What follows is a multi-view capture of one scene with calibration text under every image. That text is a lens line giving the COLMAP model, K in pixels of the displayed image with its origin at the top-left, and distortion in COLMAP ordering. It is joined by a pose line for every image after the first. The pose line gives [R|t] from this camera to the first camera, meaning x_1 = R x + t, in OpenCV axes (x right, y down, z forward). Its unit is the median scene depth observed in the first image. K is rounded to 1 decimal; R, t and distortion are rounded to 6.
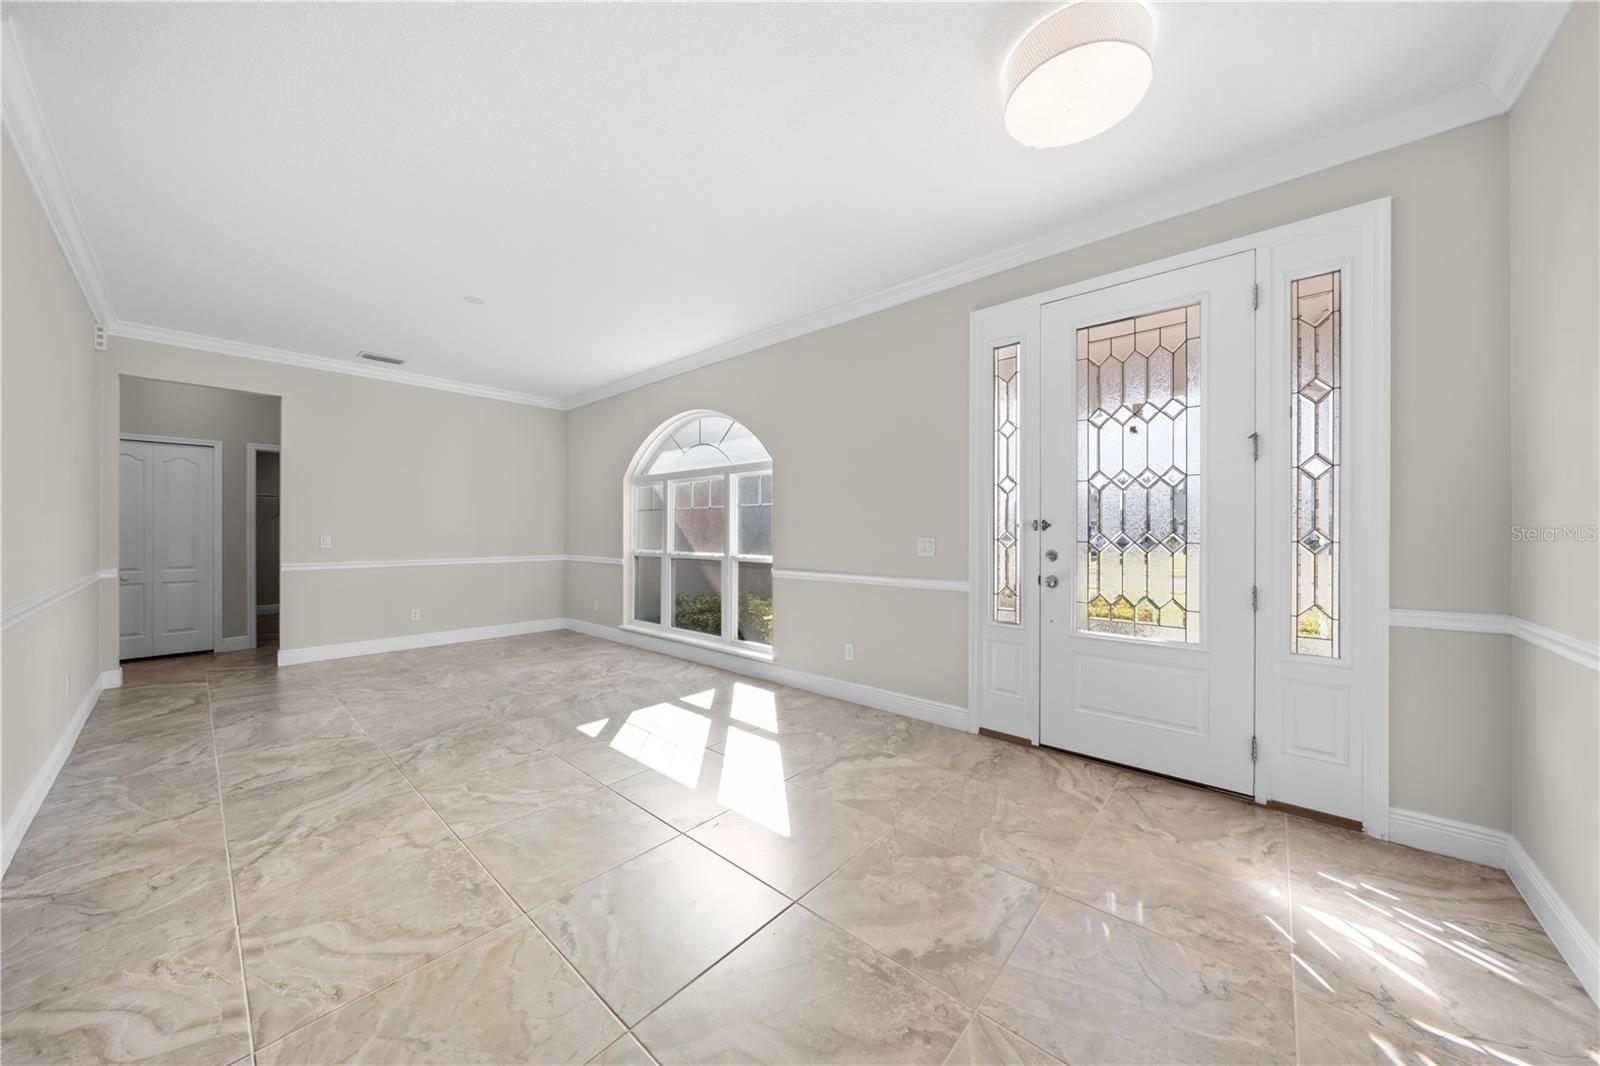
lens RADIAL K [[538.8, 0, 802.1], [0, 538.8, 533.3], [0, 0, 1]] dist [-0.000841, 0.000222]
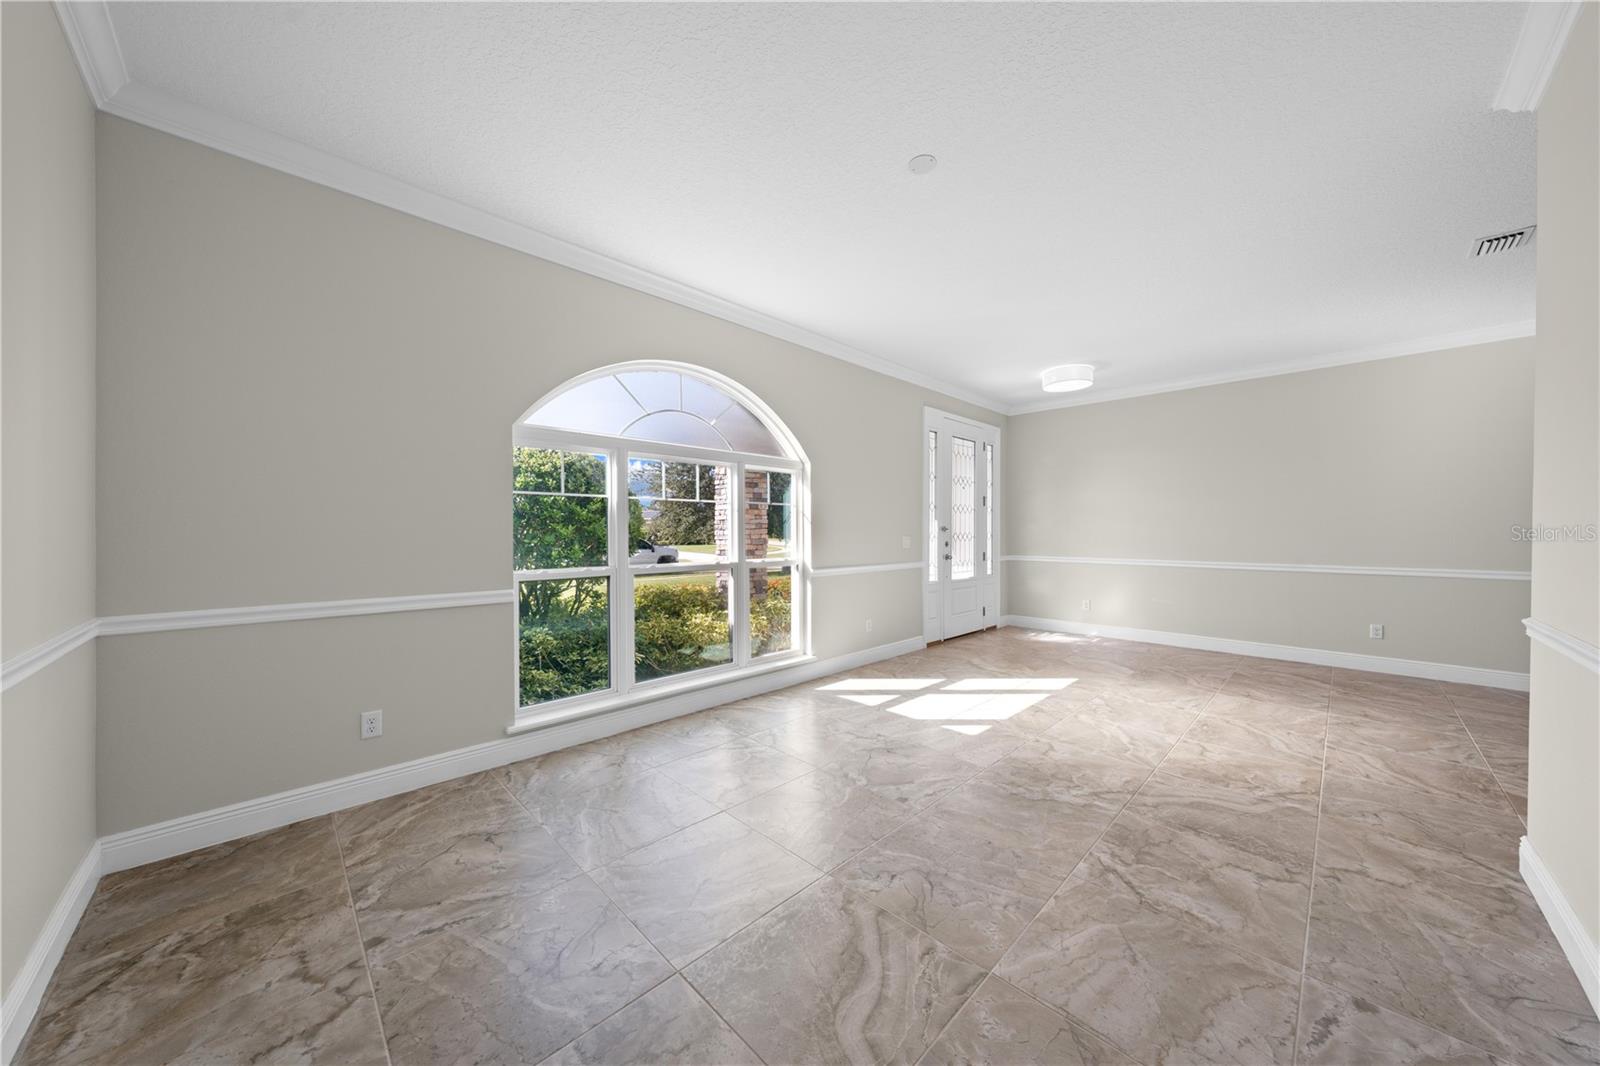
lens RADIAL K [[538.8, 0, 802.1], [0, 538.8, 533.3], [0, 0, 1]] dist [-0.000841, 0.000222]
pose [[0.070186, -0.003516, 0.997528, -1.604192], [0.002023, 0.999992, 0.003383, -0.007074], [-0.997532, 0.001780, 0.070193, 1.415220]]
